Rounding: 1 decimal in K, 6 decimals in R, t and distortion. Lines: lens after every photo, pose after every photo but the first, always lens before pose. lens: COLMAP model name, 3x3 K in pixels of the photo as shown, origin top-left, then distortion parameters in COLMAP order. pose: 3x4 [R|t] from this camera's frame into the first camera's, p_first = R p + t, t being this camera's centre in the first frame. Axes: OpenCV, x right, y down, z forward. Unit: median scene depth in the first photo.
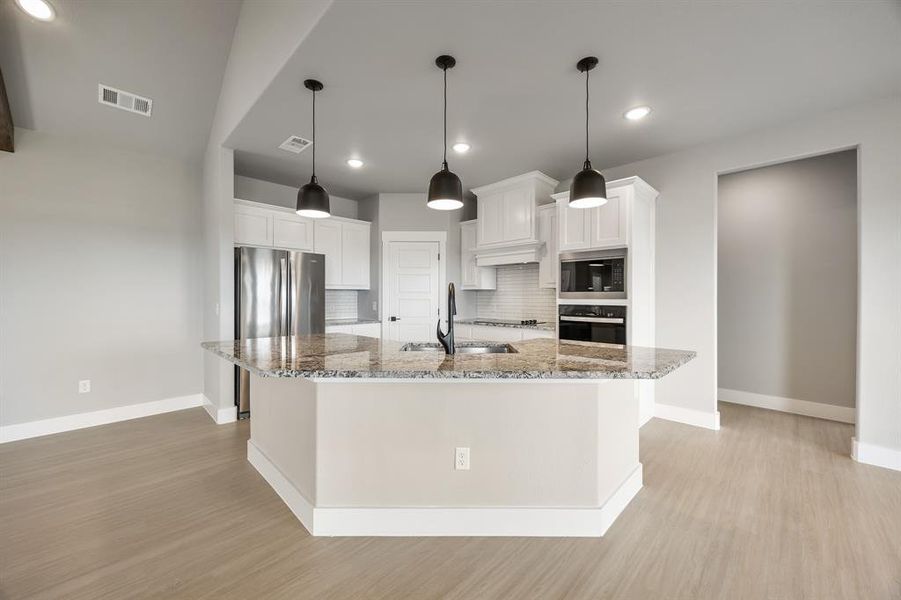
lens RADIAL K [[344.8, 0, 450.8], [0, 344.8, 297.8], [0, 0, 1]] dist [0.000786, 0.000039]
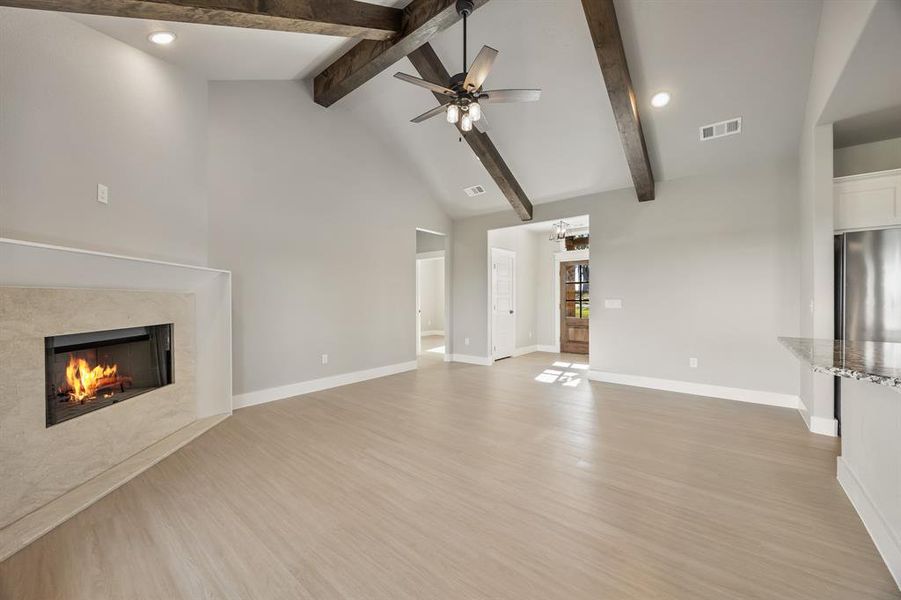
lens RADIAL K [[344.8, 0, 450.8], [0, 344.8, 297.8], [0, 0, 1]] dist [0.000786, 0.000039]
pose [[0.101899, -0.001614, -0.994793, 0.144147], [-0.000077, 0.999999, -0.001630, 0.013465], [0.994795, 0.000243, 0.101899, -0.045615]]
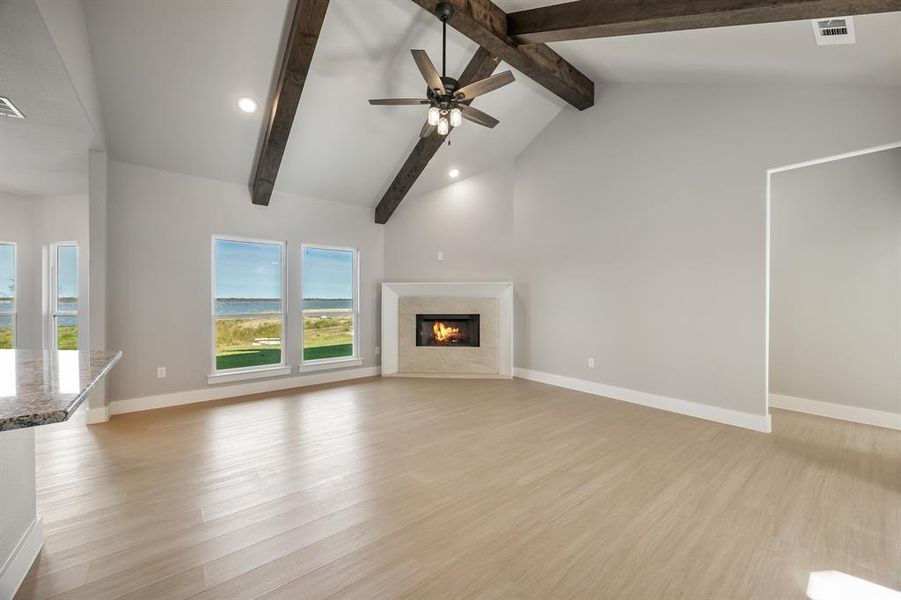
lens RADIAL K [[344.8, 0, 450.8], [0, 344.8, 297.8], [0, 0, 1]] dist [0.000786, 0.000039]
pose [[-0.994416, 0.000498, 0.105531, -0.712160], [0.000231, 0.999997, -0.002537, 0.006418], [-0.105532, -0.002499, -0.994413, 0.829388]]
